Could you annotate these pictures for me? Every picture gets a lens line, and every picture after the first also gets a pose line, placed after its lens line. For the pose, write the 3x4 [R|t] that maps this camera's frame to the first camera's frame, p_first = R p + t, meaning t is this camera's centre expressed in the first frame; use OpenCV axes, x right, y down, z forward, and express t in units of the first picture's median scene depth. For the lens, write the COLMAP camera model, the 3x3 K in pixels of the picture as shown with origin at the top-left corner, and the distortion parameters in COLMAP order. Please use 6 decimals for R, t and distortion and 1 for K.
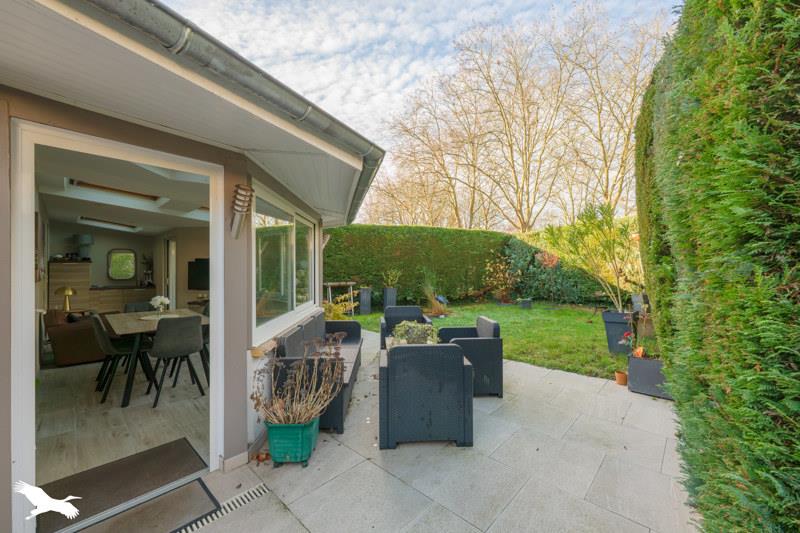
lens RADIAL K [[317.1, 0, 400.6], [0, 317.1, 265.9], [0, 0, 1]] dist [-0.000462, -0.000195]
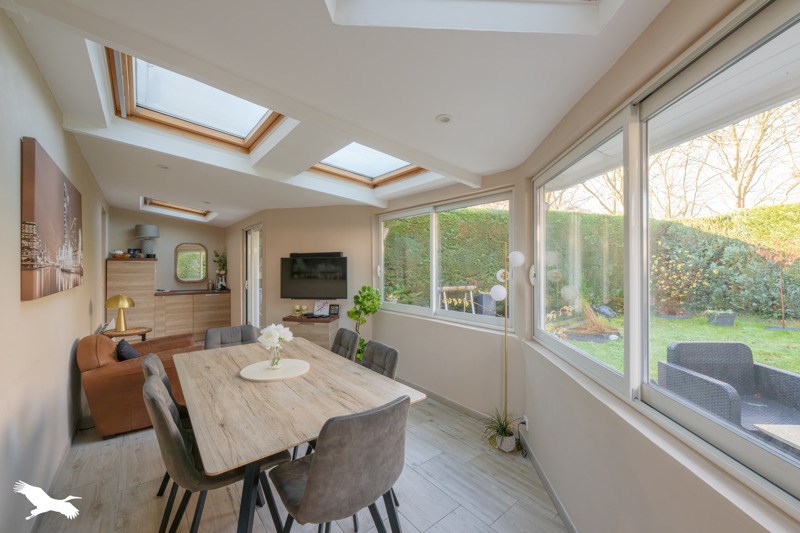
lens RADIAL K [[317.1, 0, 399.4], [0, 317.1, 267.1], [0, 0, 1]] dist [-0.000462, -0.000195]
pose [[0.991650, -0.002695, -0.128931, -0.280999], [0.003419, 0.999980, 0.005392, 0.003315], [0.128914, -0.005788, 0.991639, 0.301558]]
